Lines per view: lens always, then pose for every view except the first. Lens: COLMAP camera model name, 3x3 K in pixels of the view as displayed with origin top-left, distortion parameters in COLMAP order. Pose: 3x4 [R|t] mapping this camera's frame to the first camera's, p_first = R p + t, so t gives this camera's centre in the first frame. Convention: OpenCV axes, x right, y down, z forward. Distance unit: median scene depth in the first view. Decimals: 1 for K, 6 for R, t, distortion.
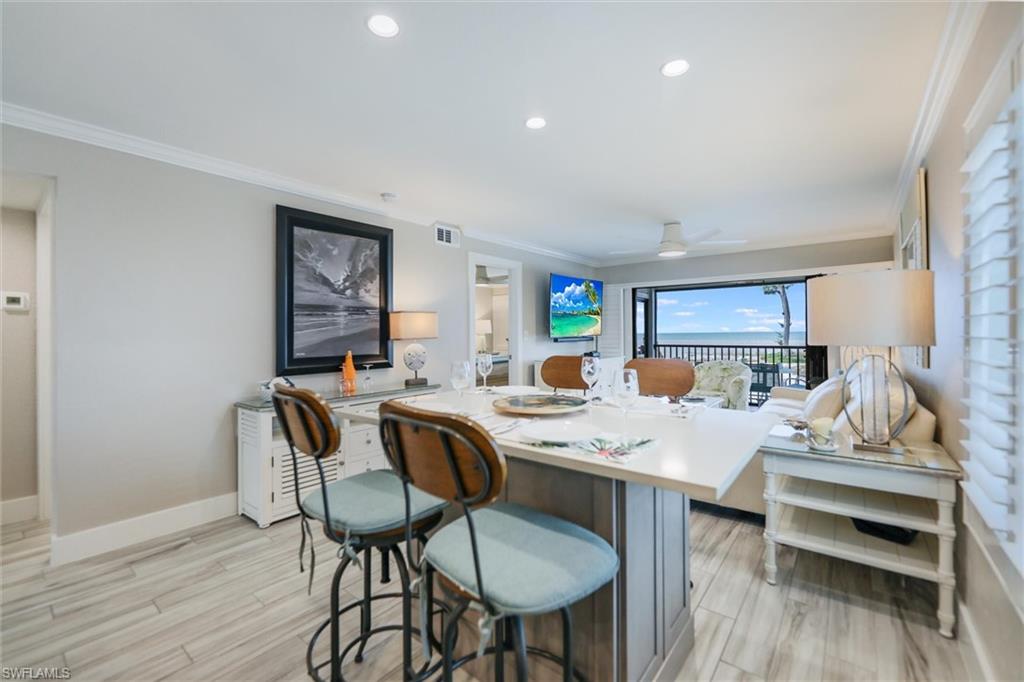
lens RADIAL K [[437.0, 0, 516.7], [0, 437.0, 331.4], [0, 0, 1]] dist [0.000924, 0.000080]
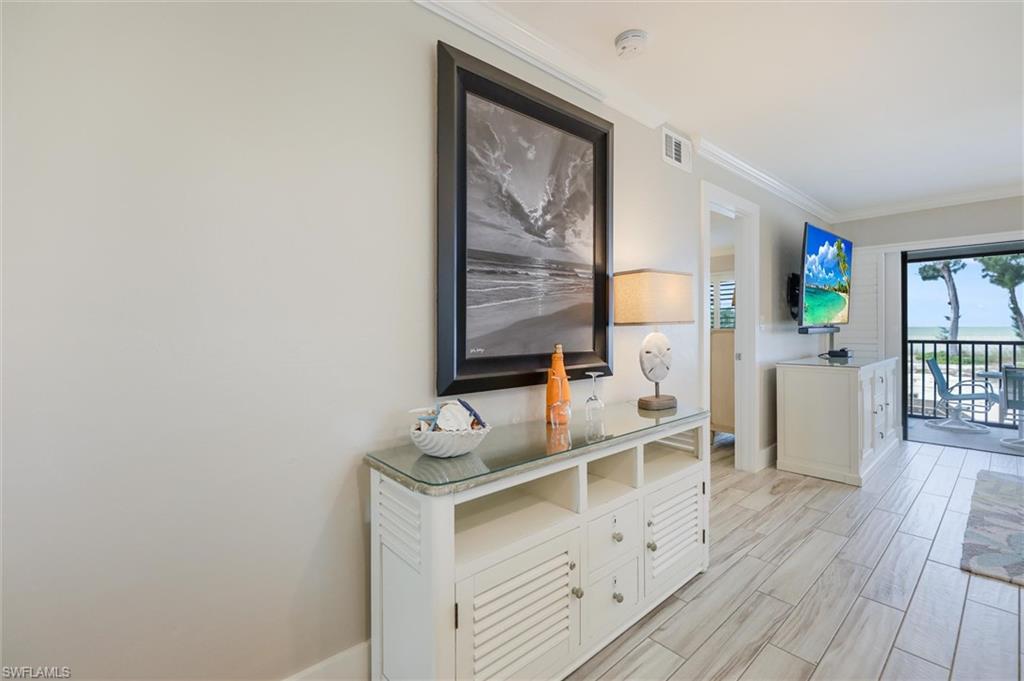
lens RADIAL K [[447.6, 0, 510.3], [0, 447.6, 329.3], [0, 0, 1]] dist [0.000891, 0.000173]
pose [[0.980382, 0.004244, -0.197061, -0.304561], [-0.002418, 0.999952, 0.009507, 0.020041], [0.197092, -0.008844, 0.980345, 0.429711]]
